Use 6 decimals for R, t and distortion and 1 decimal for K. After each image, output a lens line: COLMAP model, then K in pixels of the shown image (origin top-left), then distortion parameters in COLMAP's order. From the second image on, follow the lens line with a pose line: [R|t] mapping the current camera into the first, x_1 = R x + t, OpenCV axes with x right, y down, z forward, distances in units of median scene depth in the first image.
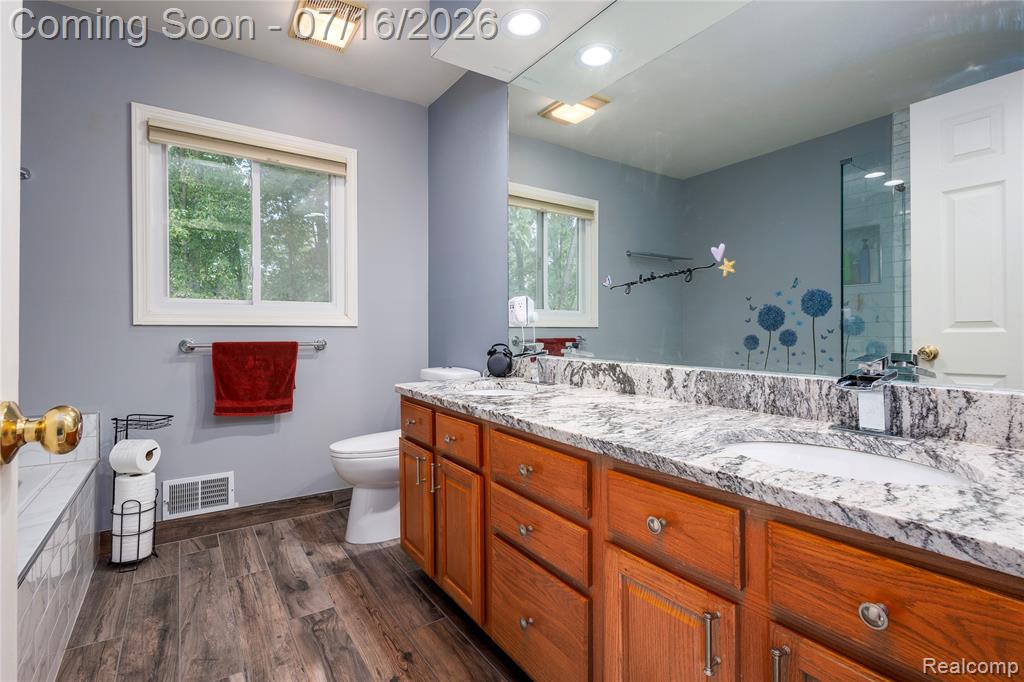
lens RADIAL K [[475.5, 0, 508.5], [0, 475.5, 336.7], [0, 0, 1]] dist [0.013141, -0.000086]
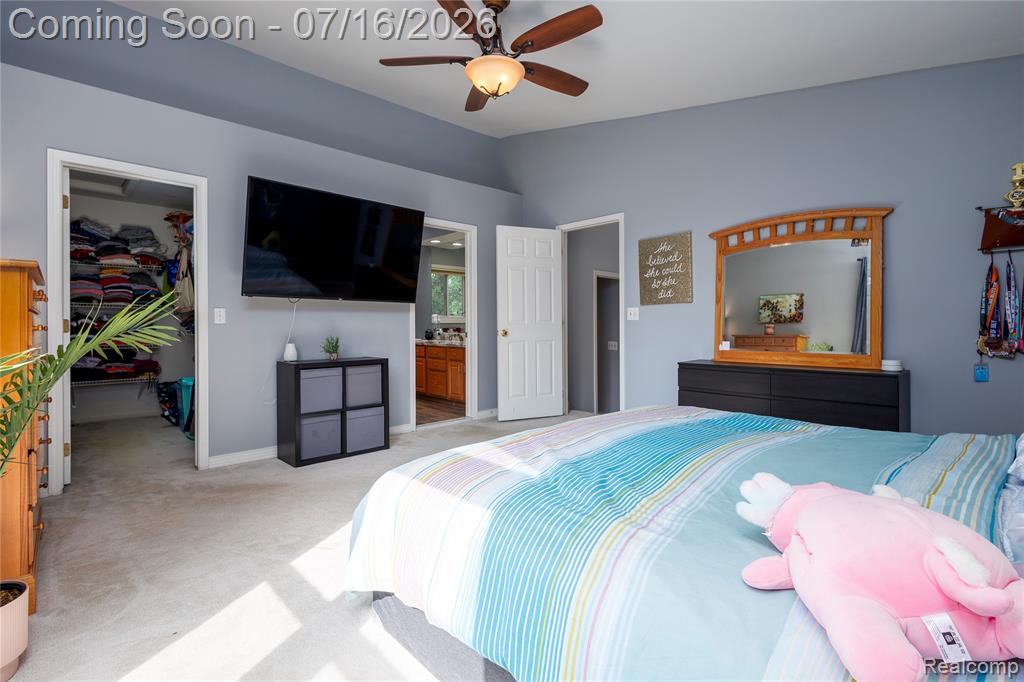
lens RADIAL K [[475.5, 0, 511.2], [0, 475.5, 334.0], [0, 0, 1]] dist [0.013141, -0.000086]
pose [[0.986070, 0.000667, 0.166329, -0.004344], [-0.003277, 0.999876, 0.015418, -0.002616], [-0.166298, -0.015748, 0.985950, -2.728074]]
